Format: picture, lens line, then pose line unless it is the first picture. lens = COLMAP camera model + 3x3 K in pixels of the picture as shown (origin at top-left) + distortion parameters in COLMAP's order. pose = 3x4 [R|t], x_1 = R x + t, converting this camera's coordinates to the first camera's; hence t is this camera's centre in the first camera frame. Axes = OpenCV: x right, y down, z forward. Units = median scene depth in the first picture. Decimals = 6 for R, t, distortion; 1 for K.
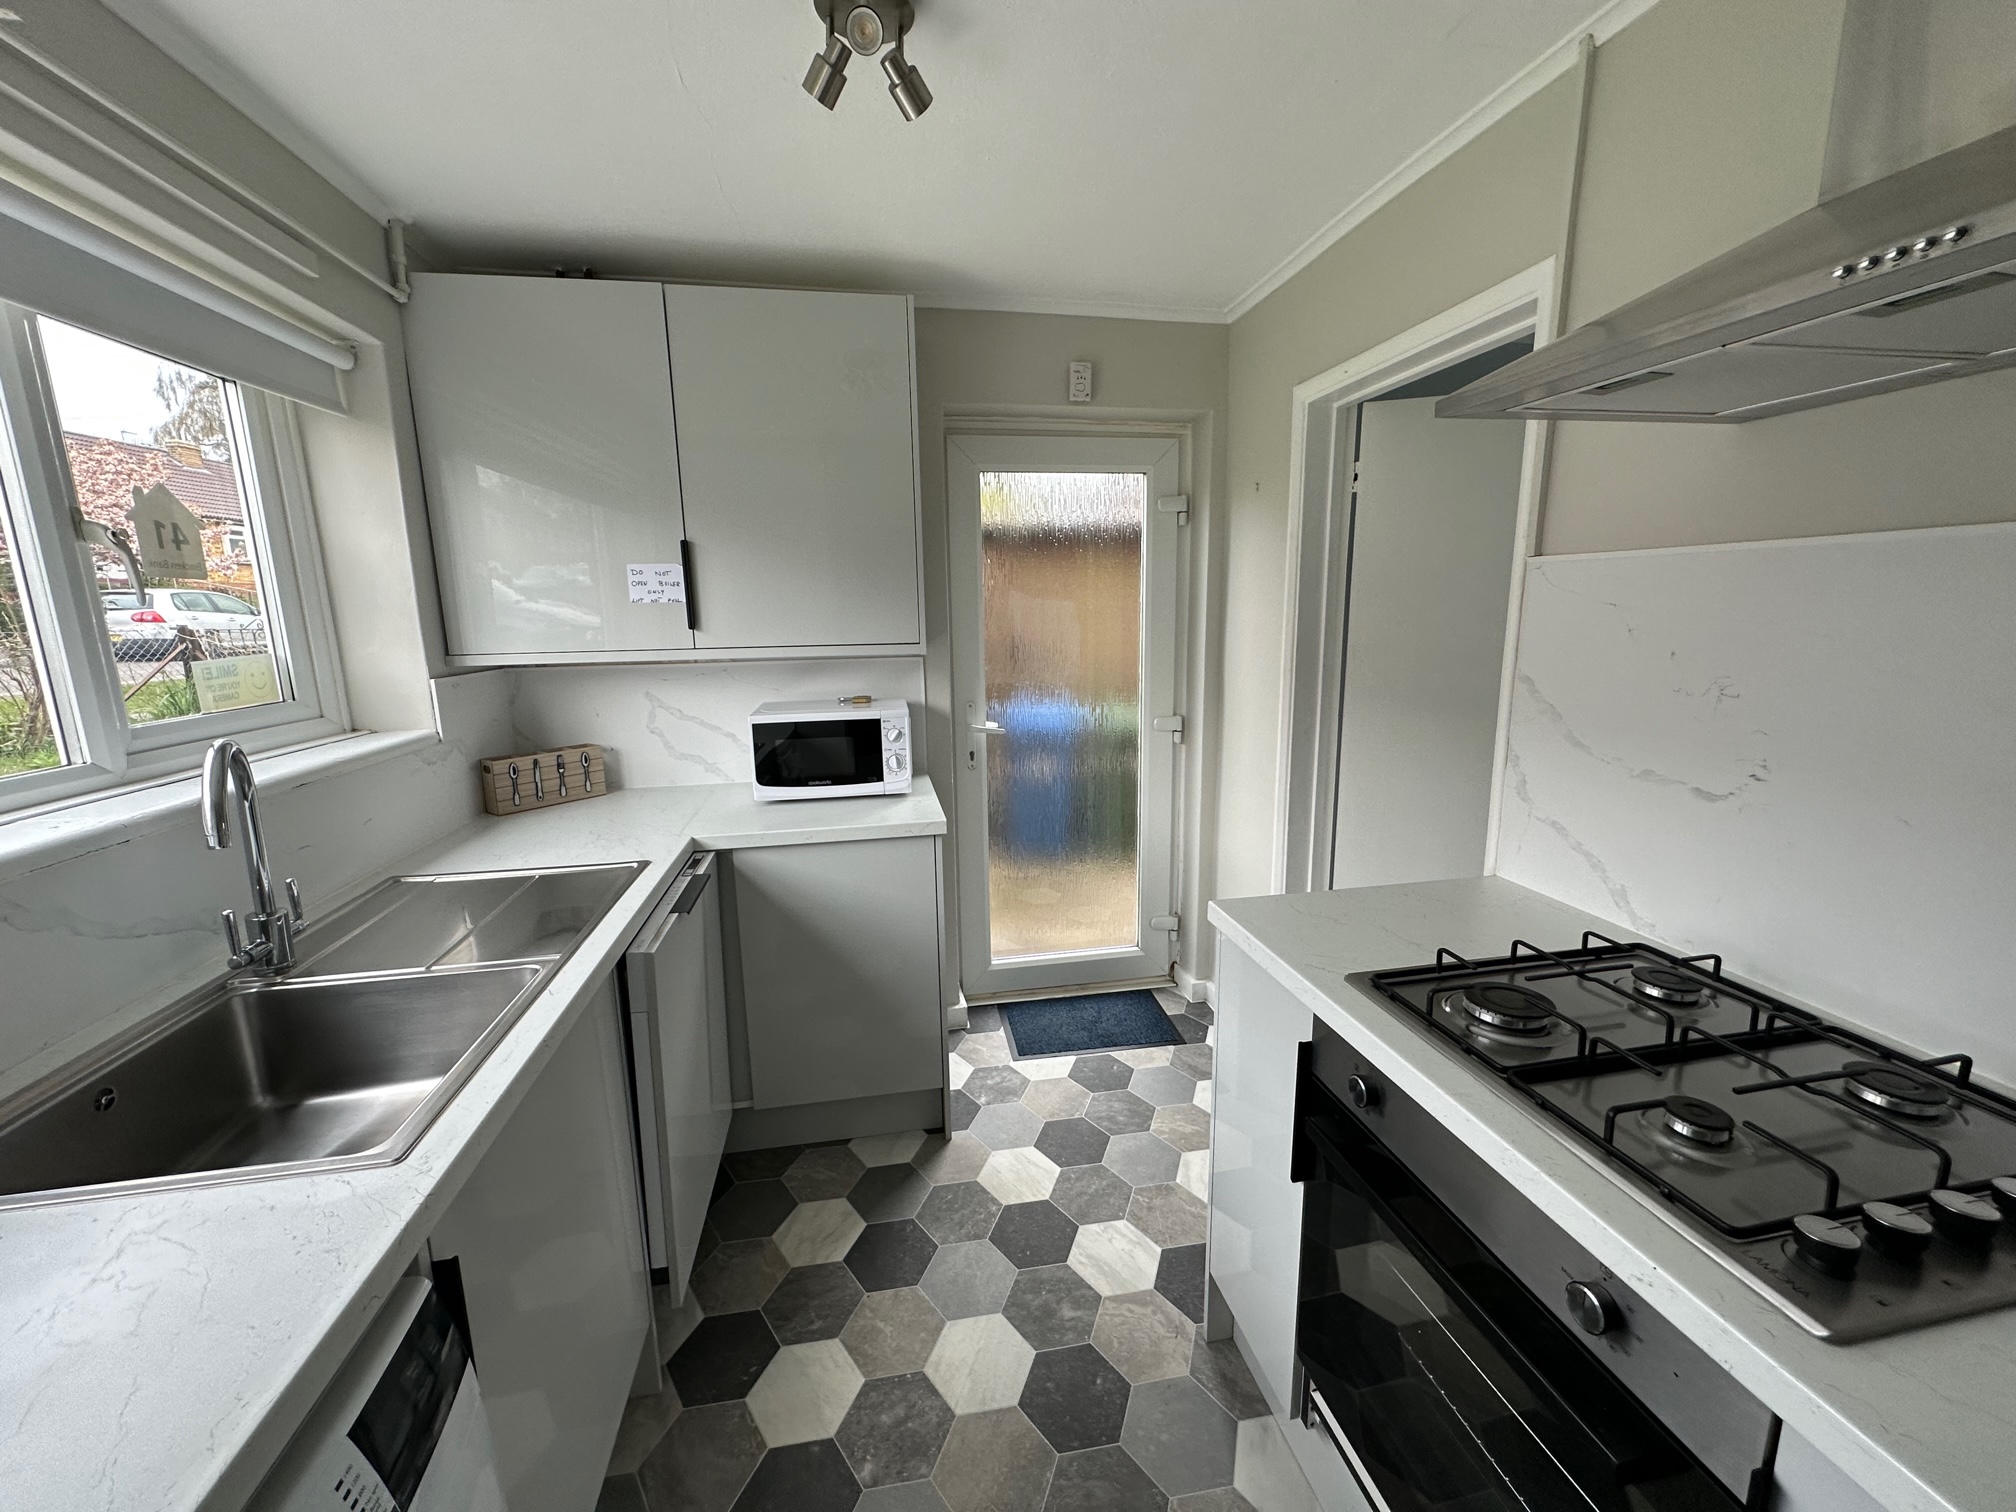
lens RADIAL K [[809.5, 0, 1003.2], [0, 809.5, 759.9], [0, 0, 1]] dist [-0.001715, -0.000085]
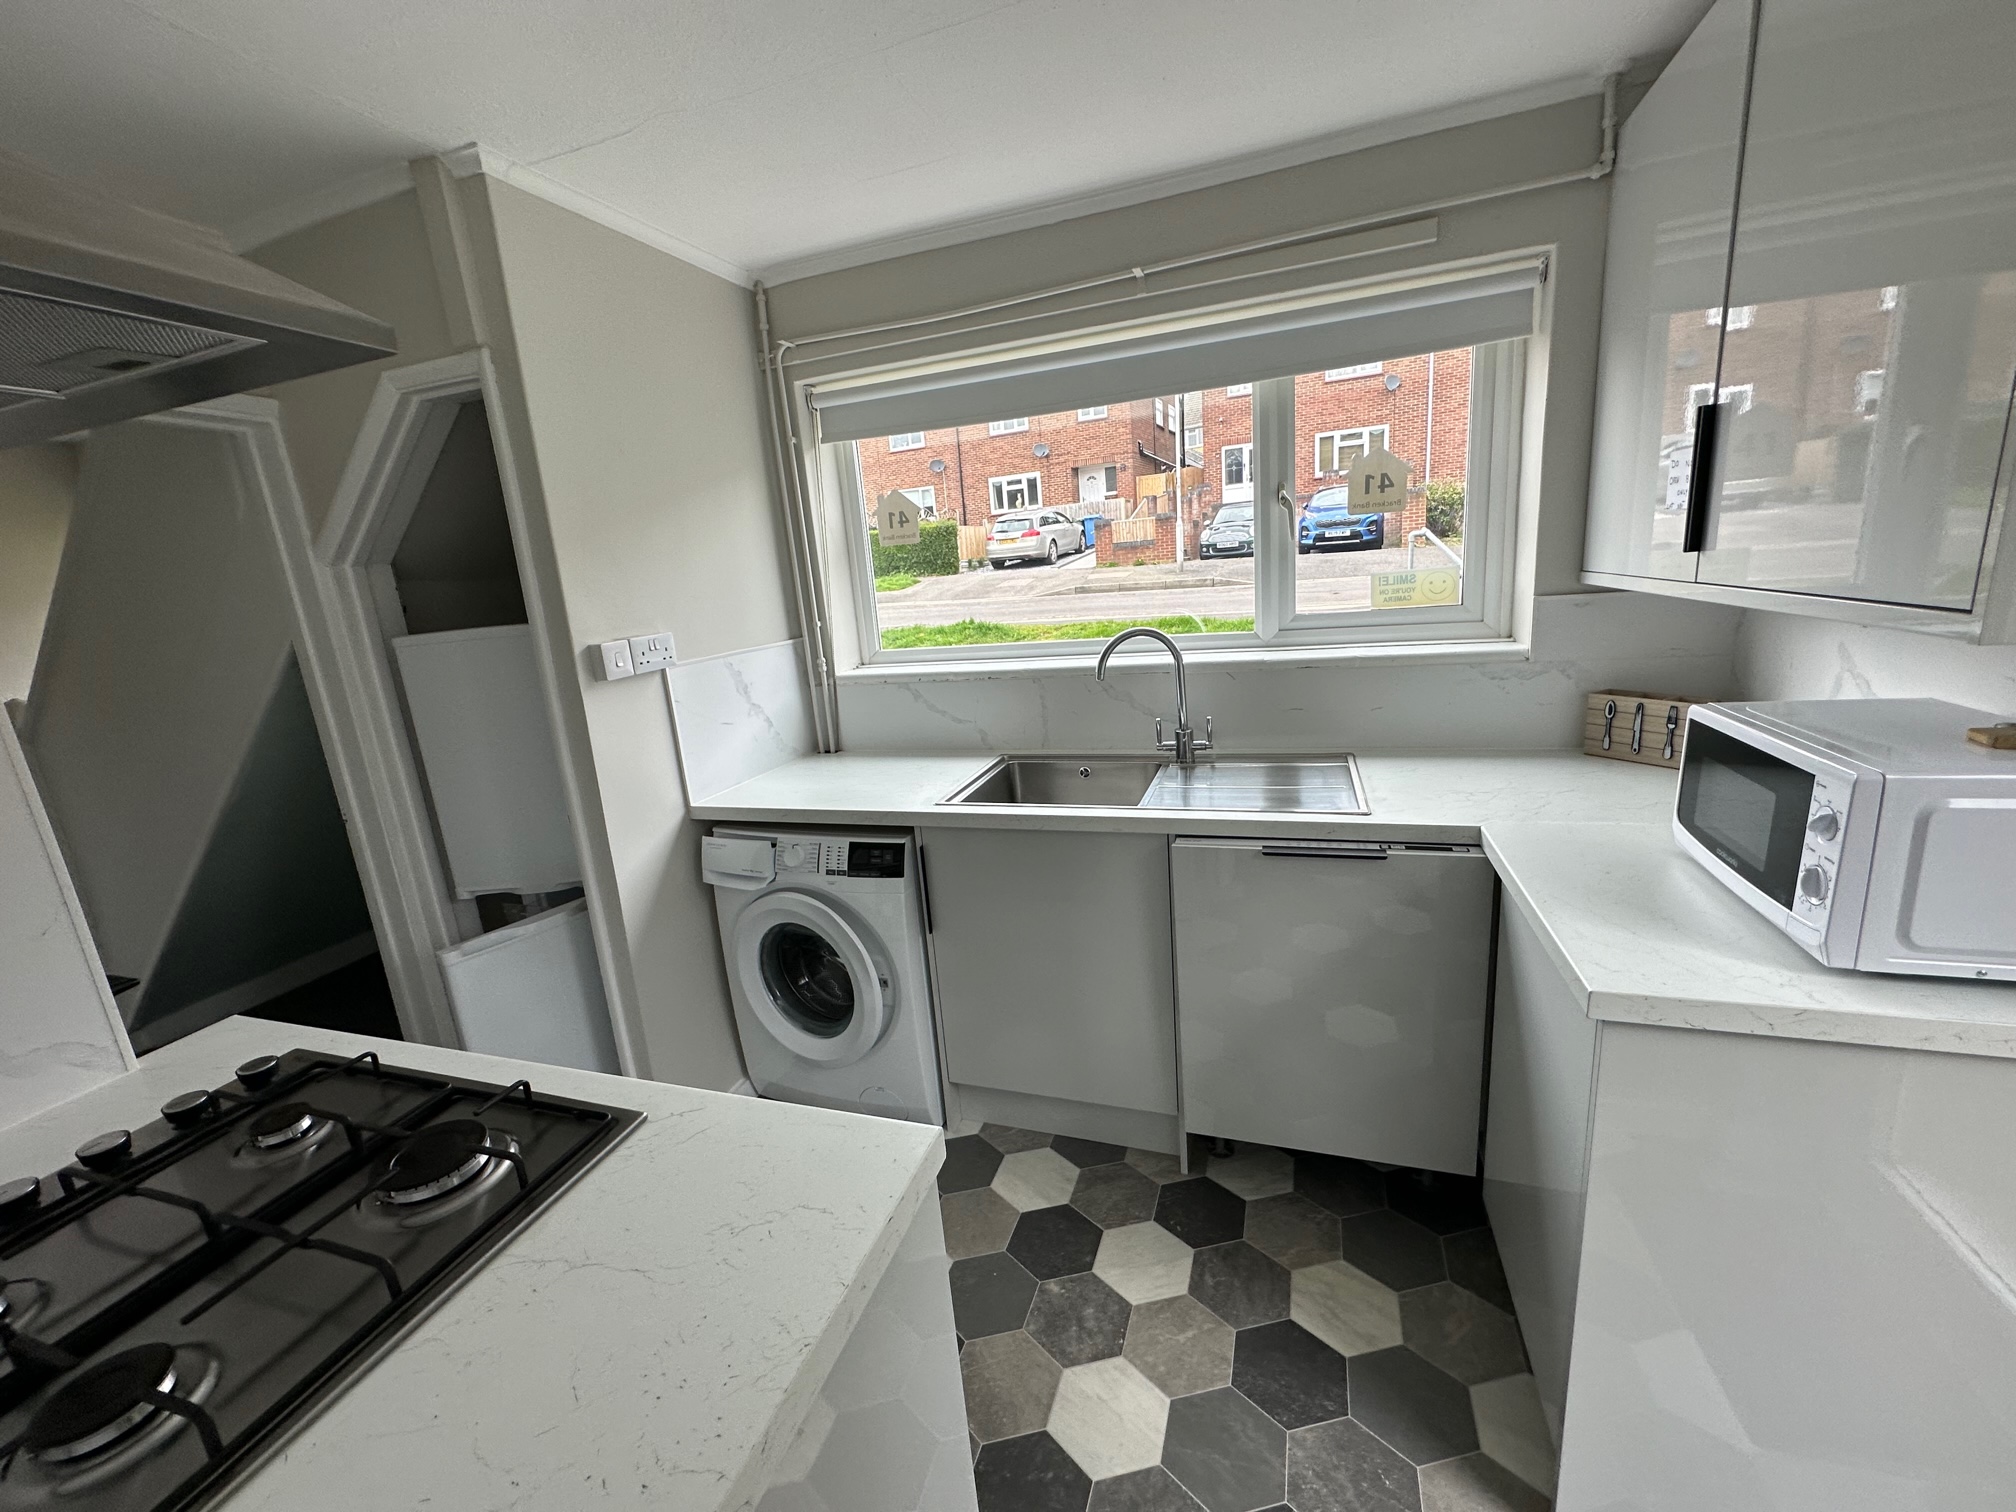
lens RADIAL K [[809.5, 0, 1012.1], [0, 809.5, 758.9], [0, 0, 1]] dist [-0.001715, -0.000085]
pose [[-0.488043, 0.258898, -0.833538, 0.589033], [-0.072755, 0.939604, 0.334441, -0.242313], [0.869782, 0.223866, -0.439731, 1.137060]]
